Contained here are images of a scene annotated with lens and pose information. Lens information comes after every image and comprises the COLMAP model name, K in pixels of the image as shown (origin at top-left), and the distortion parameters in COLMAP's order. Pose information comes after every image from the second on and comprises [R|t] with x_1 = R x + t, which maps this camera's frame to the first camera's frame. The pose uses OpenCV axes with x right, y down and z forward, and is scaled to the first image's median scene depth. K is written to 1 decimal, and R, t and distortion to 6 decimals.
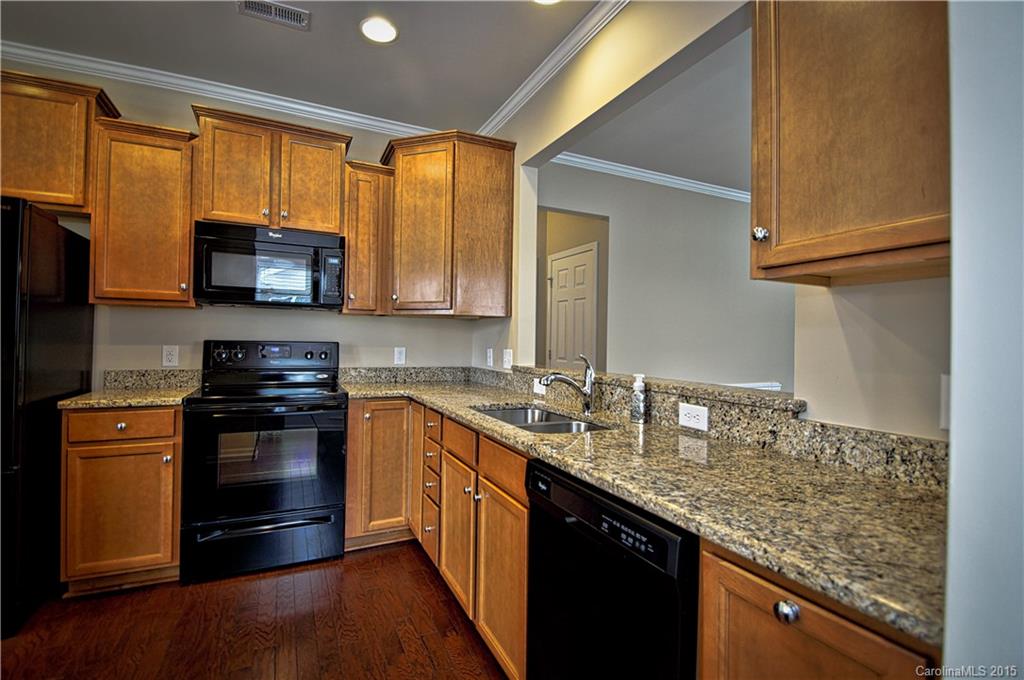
lens RADIAL K [[464.1, 0, 512.0], [0, 464.1, 340.0], [0, 0, 1]] dist [-0.000413, -0.000162]
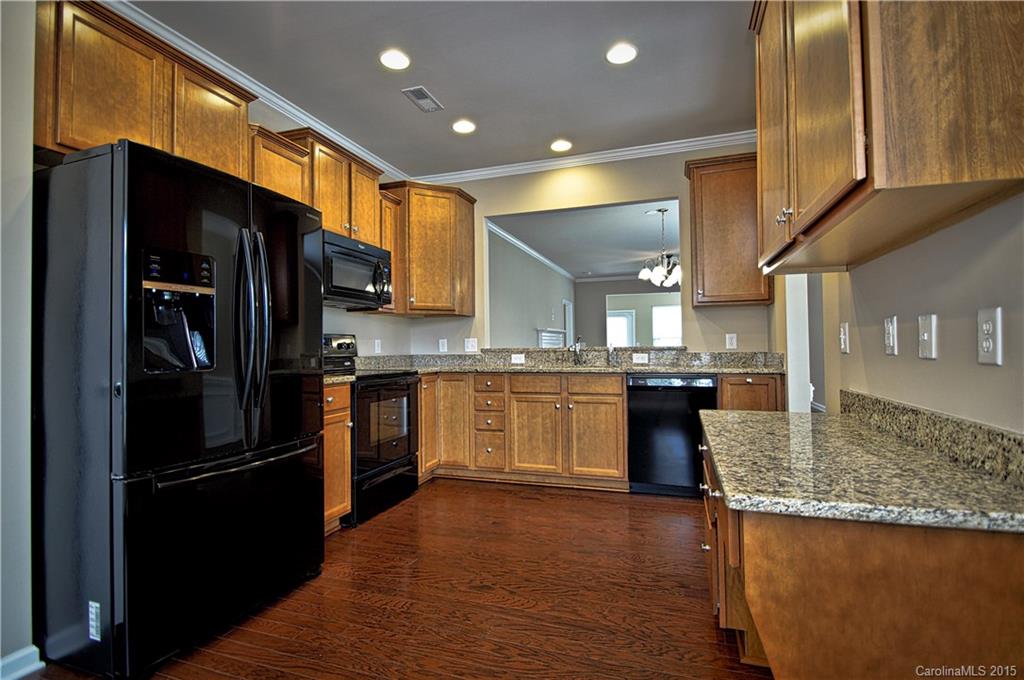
lens RADIAL K [[464.1, 0, 512.0], [0, 464.1, 340.0], [0, 0, 1]] dist [-0.000413, -0.000162]
pose [[0.709756, -0.016172, 0.704262, -1.224167], [0.023227, 0.999730, -0.000451, 0.036339], [-0.704065, 0.016678, 0.709940, -0.172934]]
